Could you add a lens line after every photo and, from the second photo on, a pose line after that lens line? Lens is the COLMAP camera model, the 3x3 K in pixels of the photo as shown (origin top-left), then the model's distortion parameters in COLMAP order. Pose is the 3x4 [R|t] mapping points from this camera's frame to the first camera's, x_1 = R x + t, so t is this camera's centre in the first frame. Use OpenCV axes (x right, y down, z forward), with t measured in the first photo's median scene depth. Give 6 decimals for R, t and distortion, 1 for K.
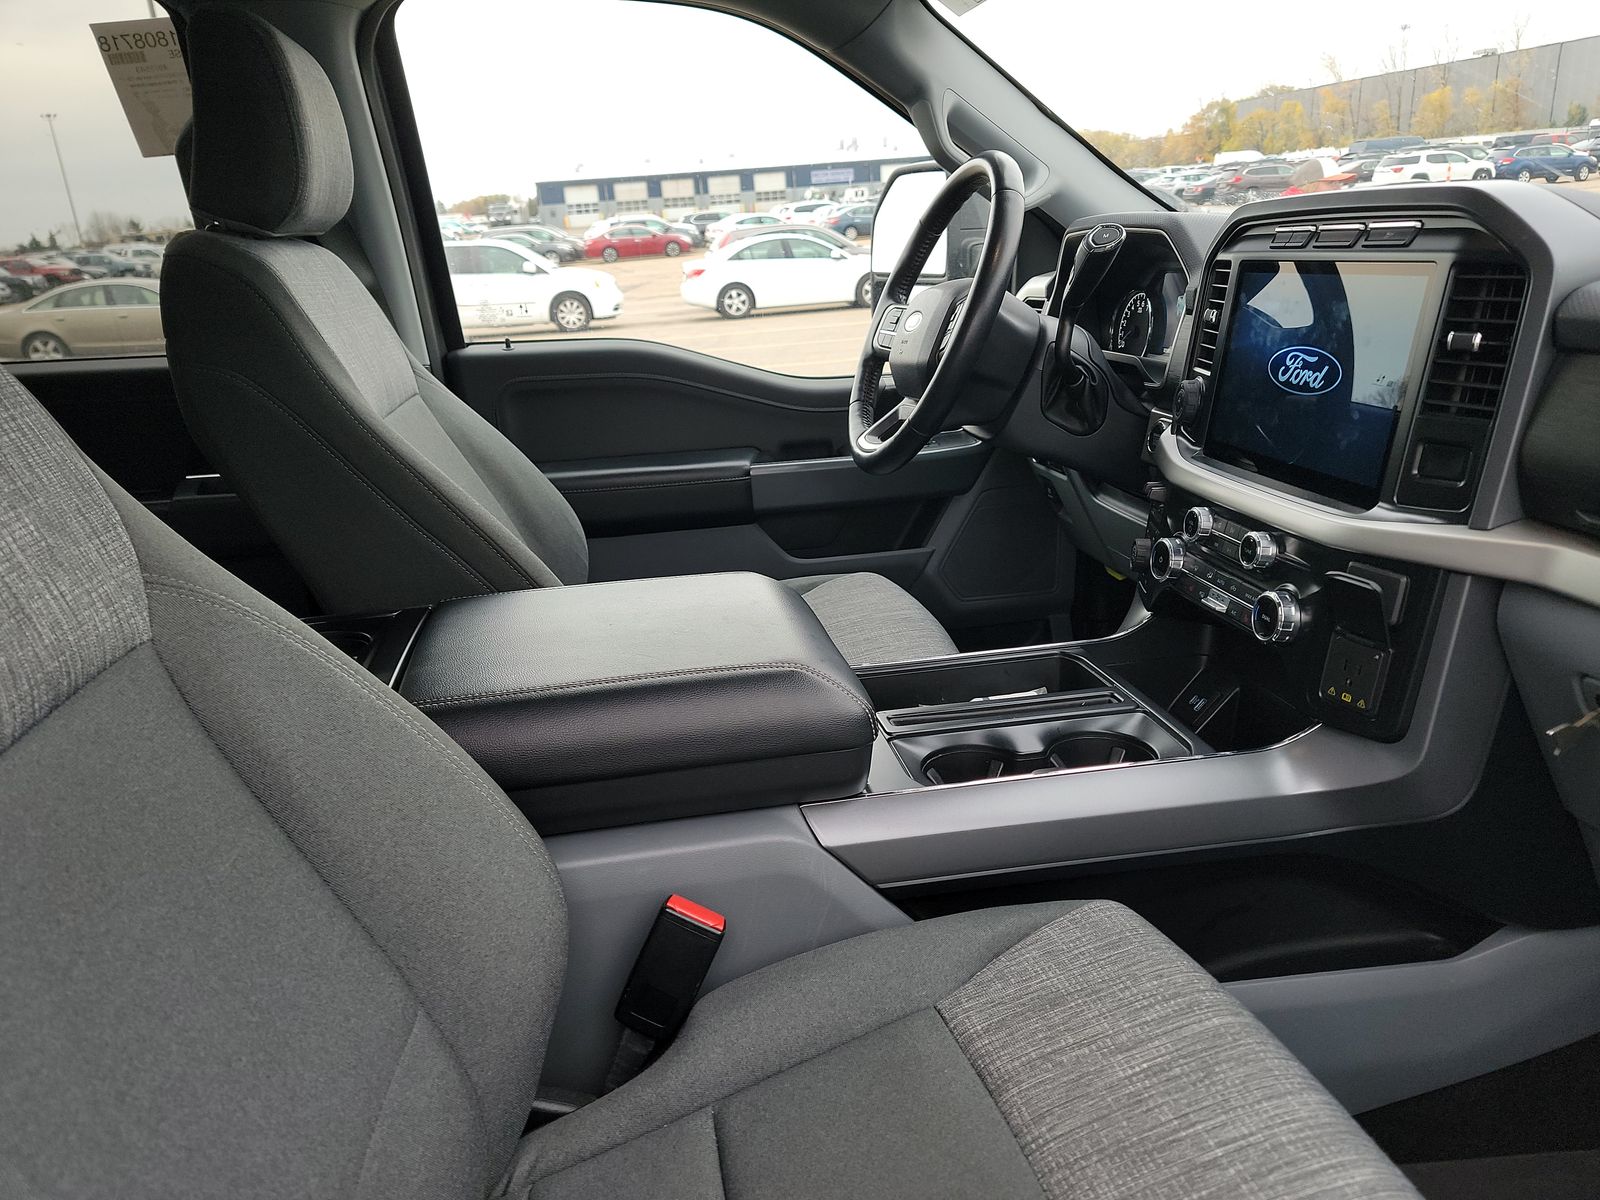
lens RADIAL K [[1089.0, 0, 805.5], [0, 1089.0, 604.1], [0, 0, 1]] dist [0.084246, -0.070832]
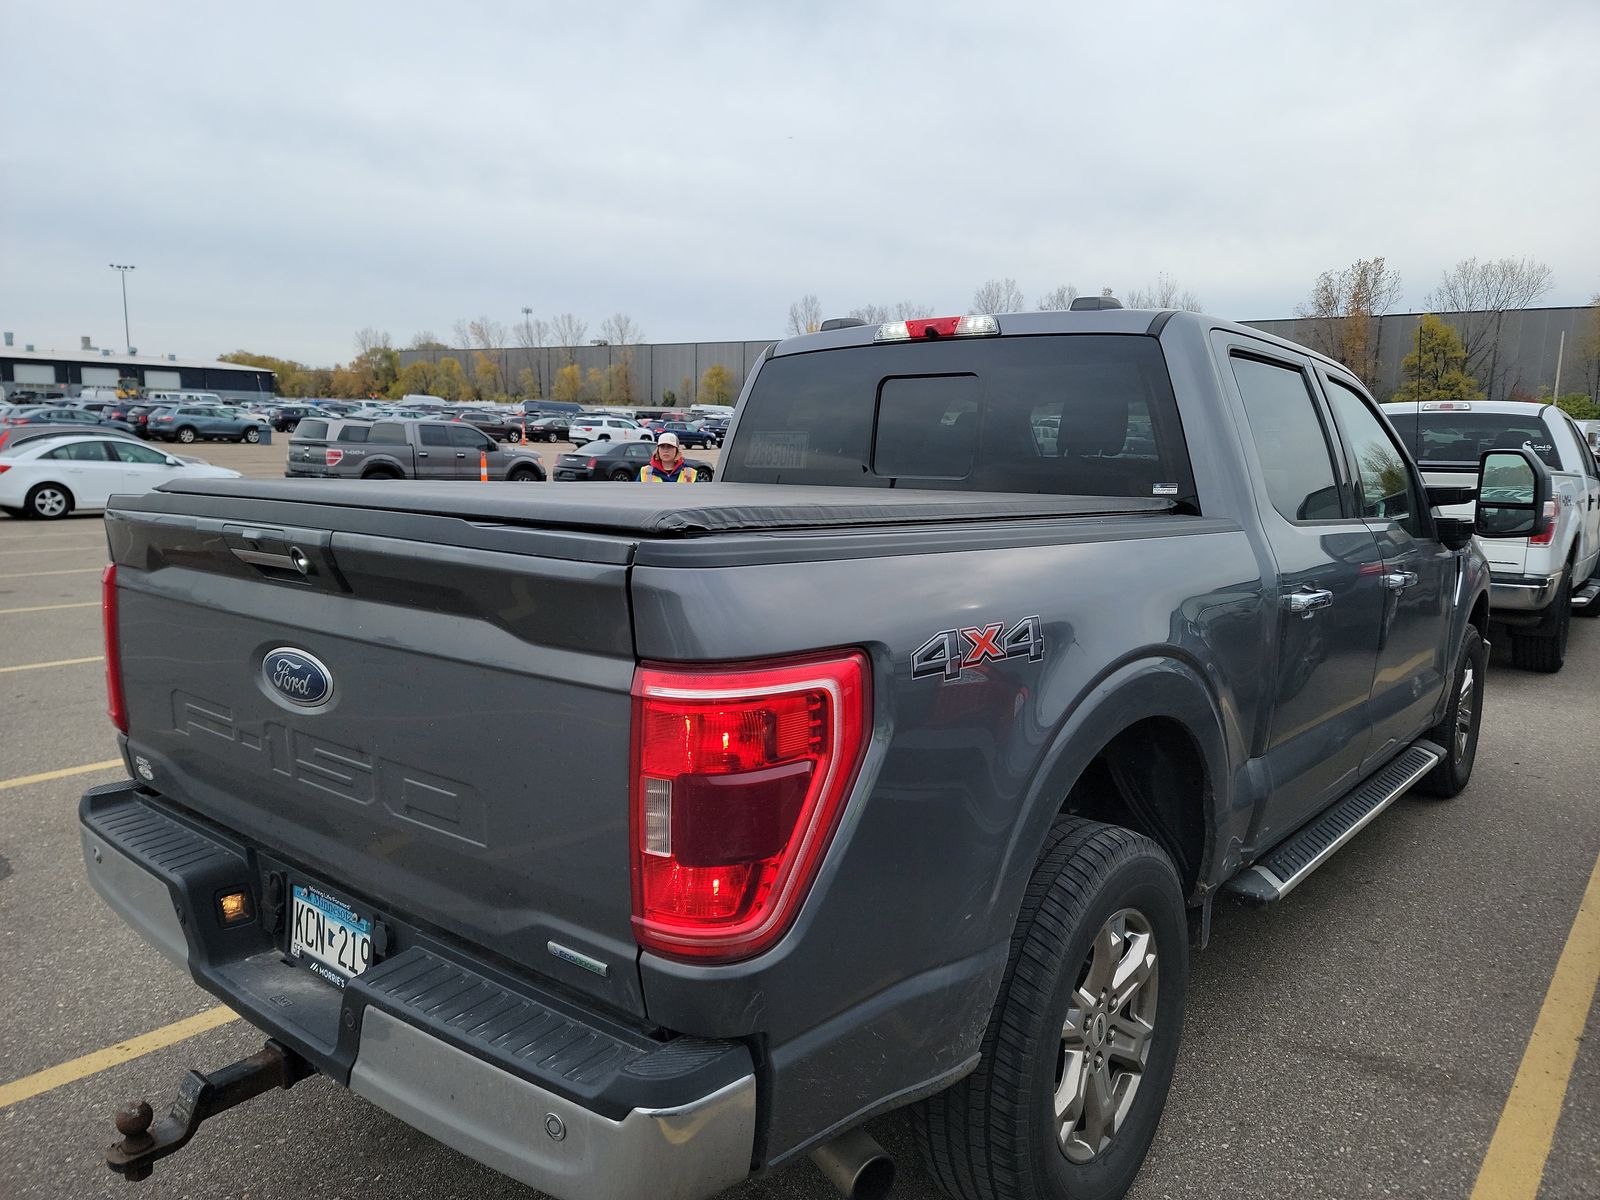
lens RADIAL K [[1089.0, 0, 805.5], [0, 1089.0, 604.1], [0, 0, 1]] dist [0.084246, -0.070832]
pose [[0.762559, -0.017889, 0.646671, -0.077347], [0.145121, 0.978872, -0.144049, 0.014069], [-0.630431, 0.203691, 0.749044, -0.032800]]
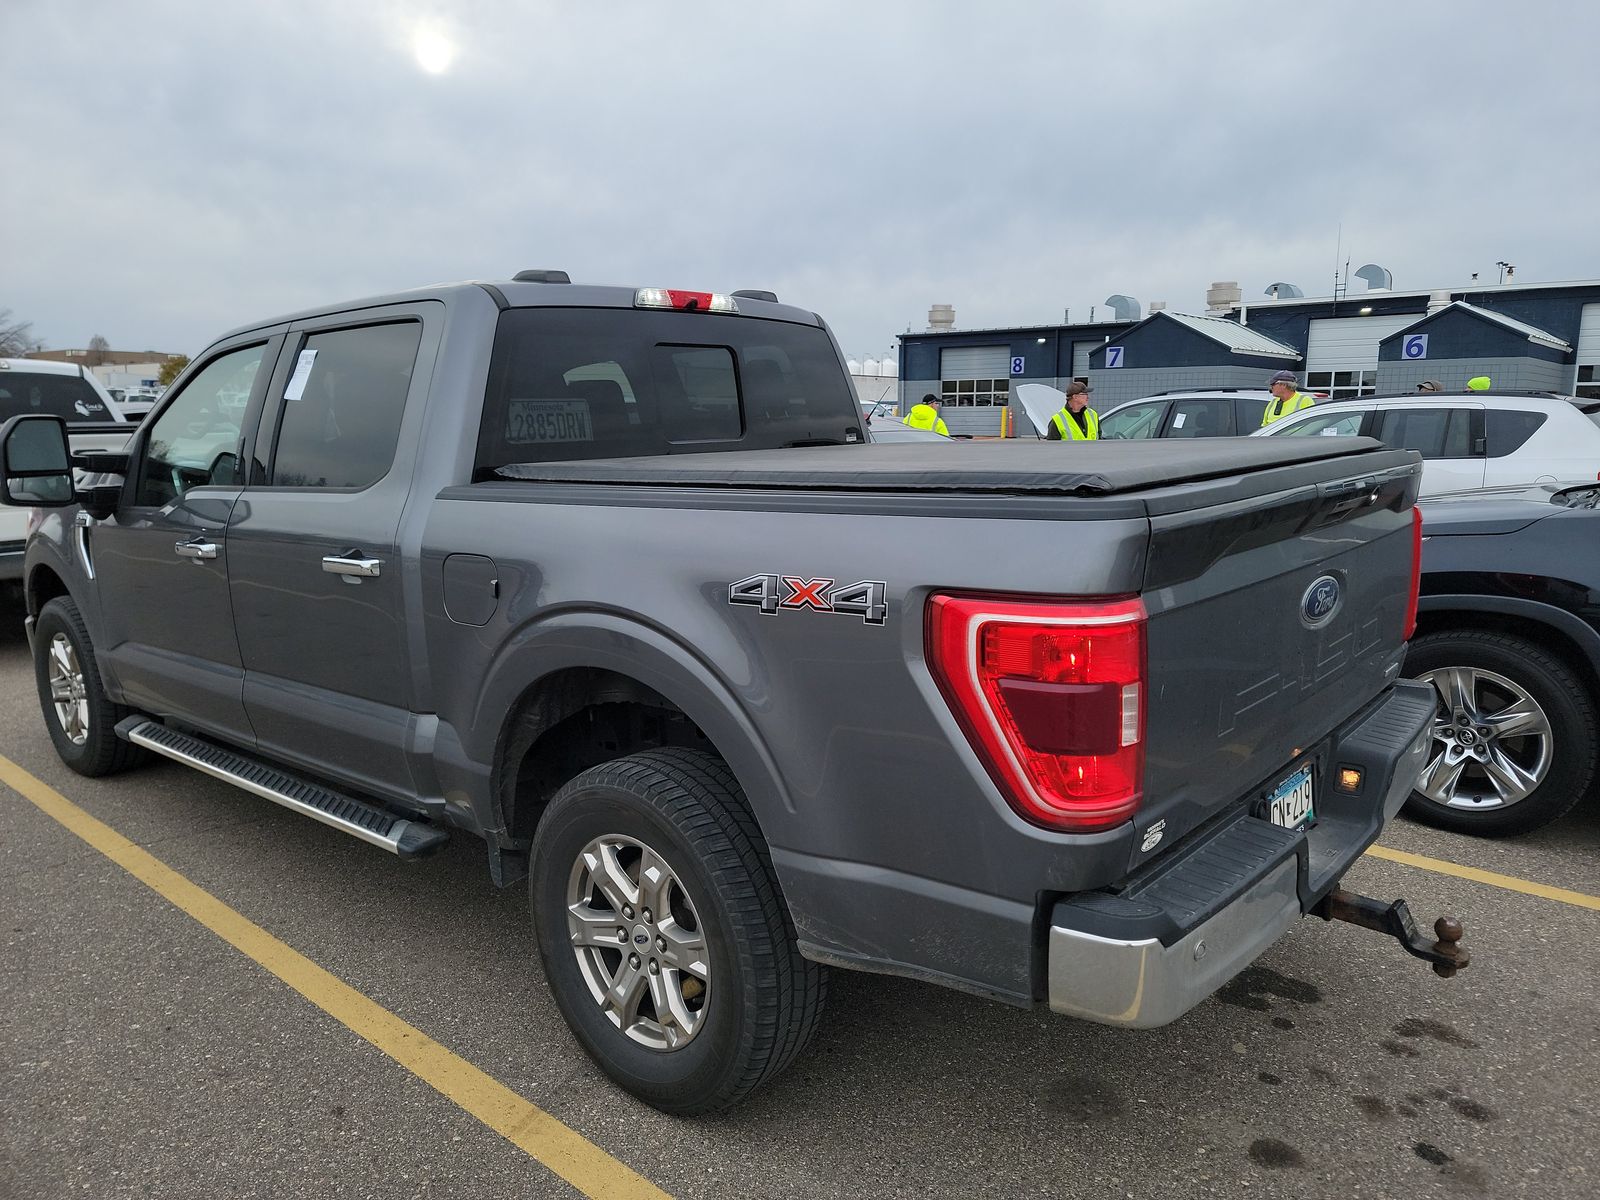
lens RADIAL K [[1089.0, 0, 805.5], [0, 1089.0, 604.1], [0, 0, 1]] dist [0.084246, -0.070832]
pose [[-0.607373, -0.071327, 0.791208, -0.443096], [0.302516, 0.900155, 0.313376, -0.756317], [-0.734563, 0.429689, -0.525152, 2.286418]]
